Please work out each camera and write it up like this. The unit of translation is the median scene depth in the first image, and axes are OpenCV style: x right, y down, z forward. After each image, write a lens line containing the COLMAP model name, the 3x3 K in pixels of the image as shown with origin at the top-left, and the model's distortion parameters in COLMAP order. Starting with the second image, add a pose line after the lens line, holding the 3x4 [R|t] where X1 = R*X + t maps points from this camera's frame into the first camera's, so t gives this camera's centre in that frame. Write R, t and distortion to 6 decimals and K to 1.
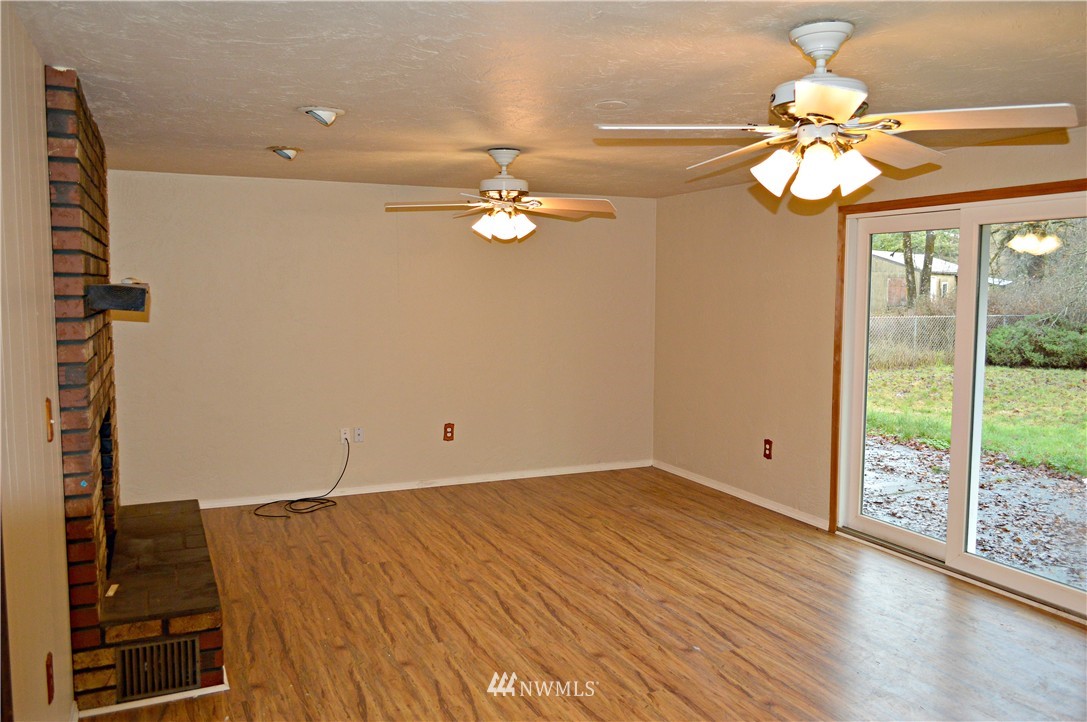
lens RADIAL K [[858.5, 0, 552.8], [0, 858.5, 357.6], [0, 0, 1]] dist [-0.013478, 0.008027]
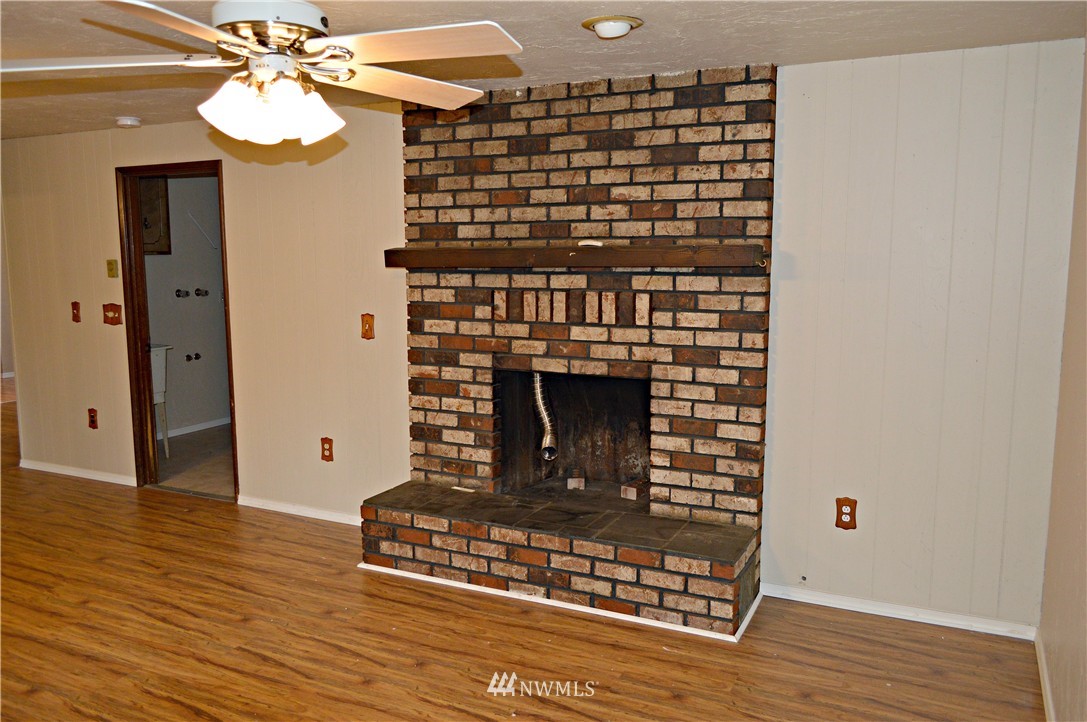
lens RADIAL K [[858.5, 0, 548.8], [0, 858.5, 361.1], [0, 0, 1]] dist [-0.013478, 0.008027]
pose [[-0.774137, 0.083430, -0.627496, 0.128559], [-0.051742, 0.979620, 0.194082, -0.127496], [0.630900, 0.182714, -0.754043, 1.524499]]
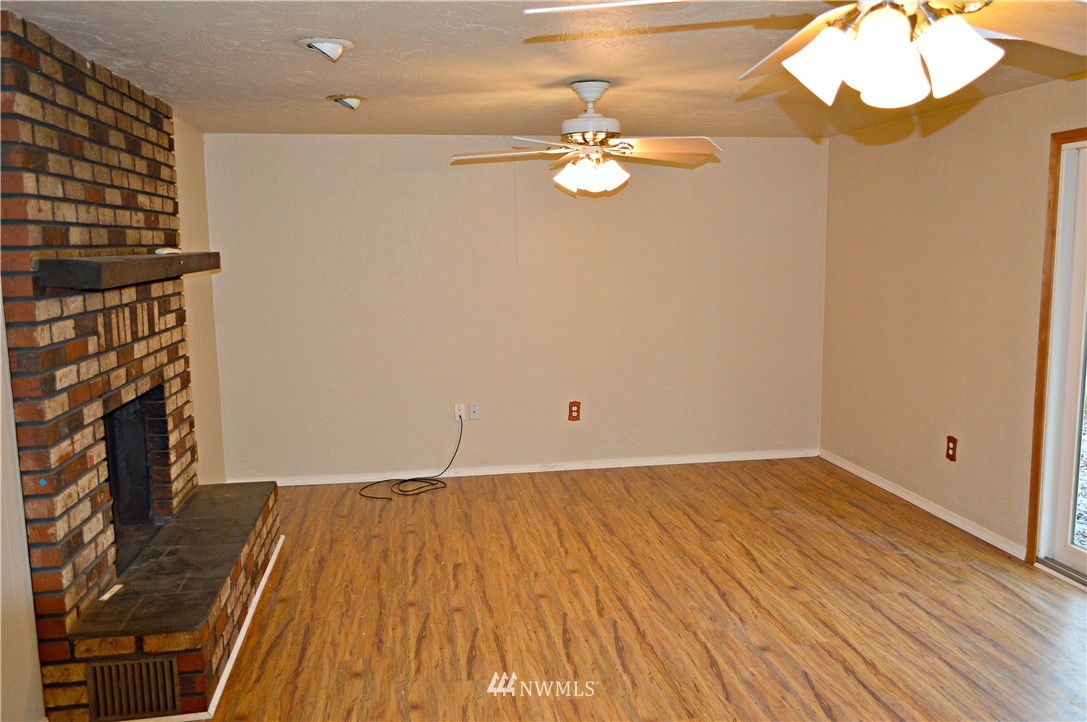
lens RADIAL K [[858.5, 0, 550.2], [0, 858.5, 359.8], [0, 0, 1]] dist [-0.013478, 0.008027]
pose [[0.965224, 0.017681, -0.260826, 0.131245], [-0.004420, 0.998671, 0.051344, -0.019439], [0.261387, -0.048405, 0.964019, 0.191643]]
